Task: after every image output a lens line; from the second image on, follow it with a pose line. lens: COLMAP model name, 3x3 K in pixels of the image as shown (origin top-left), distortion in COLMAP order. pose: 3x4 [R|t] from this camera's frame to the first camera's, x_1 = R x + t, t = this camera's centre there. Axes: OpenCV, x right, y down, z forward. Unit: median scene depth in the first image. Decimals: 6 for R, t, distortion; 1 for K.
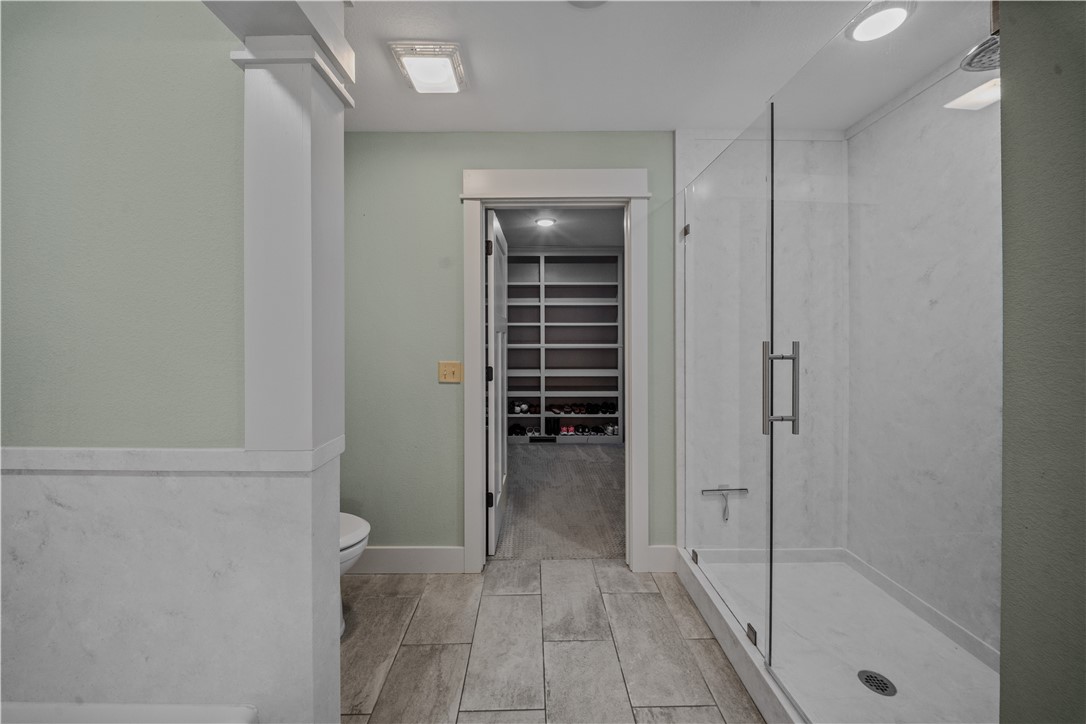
lens RADIAL K [[389.8, 0, 540.9], [0, 389.8, 339.6], [0, 0, 1]] dist [0.000396, -0.001211]
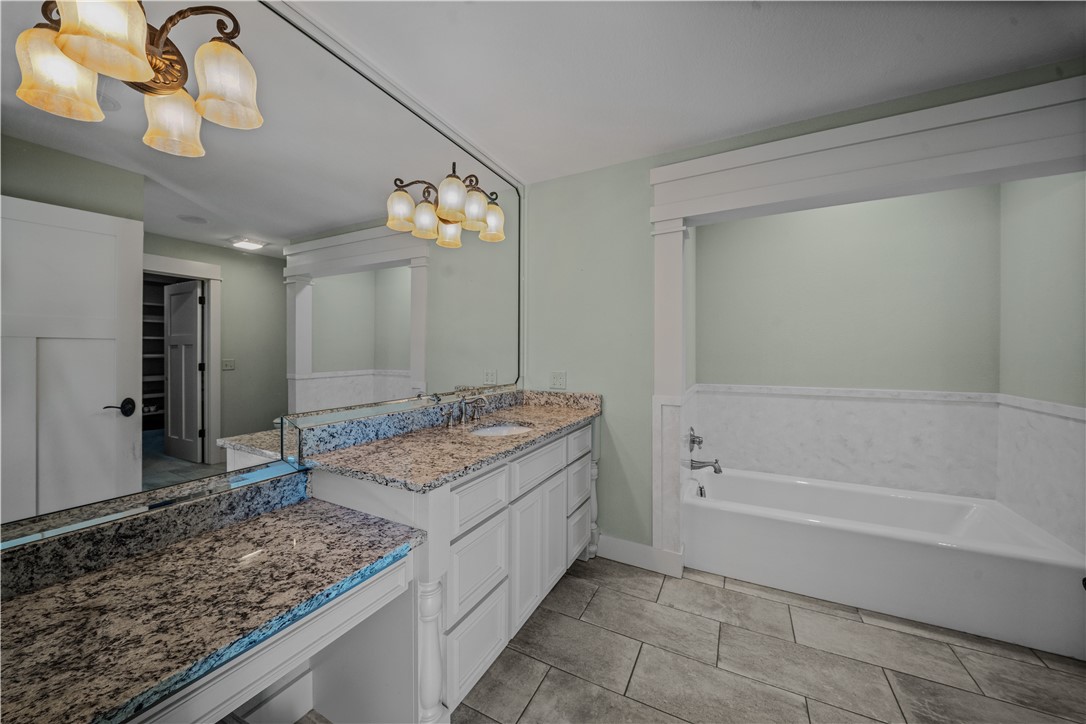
lens RADIAL K [[389.8, 0, 541.9], [0, 389.8, 351.9], [0, 0, 1]] dist [0.000396, -0.001211]
pose [[-0.472821, 0.001023, -0.881158, 0.813965], [-0.013599, 0.999872, 0.008458, 0.017635], [0.881054, 0.015982, -0.472746, -0.152872]]
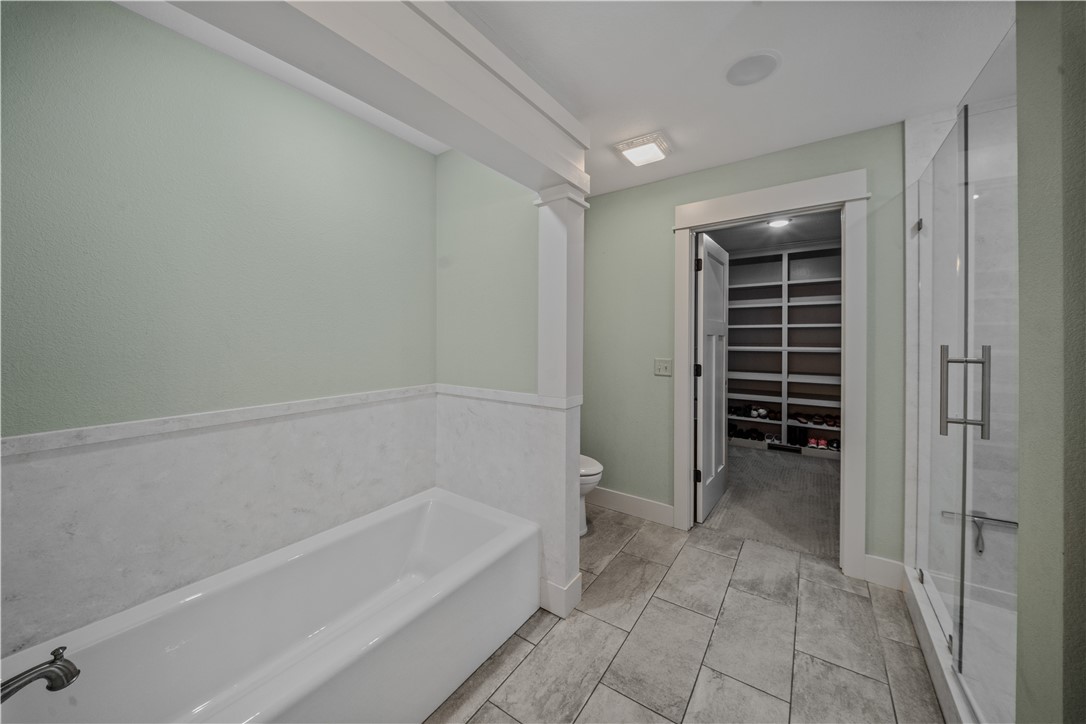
lens RADIAL K [[389.8, 0, 534.6], [0, 389.8, 336.2], [0, 0, 1]] dist [0.000396, -0.001211]
pose [[0.803216, -0.000534, -0.595688, 0.186906], [-0.007665, 0.999908, -0.011232, 0.000136], [0.595639, 0.013588, 0.803138, -0.277285]]
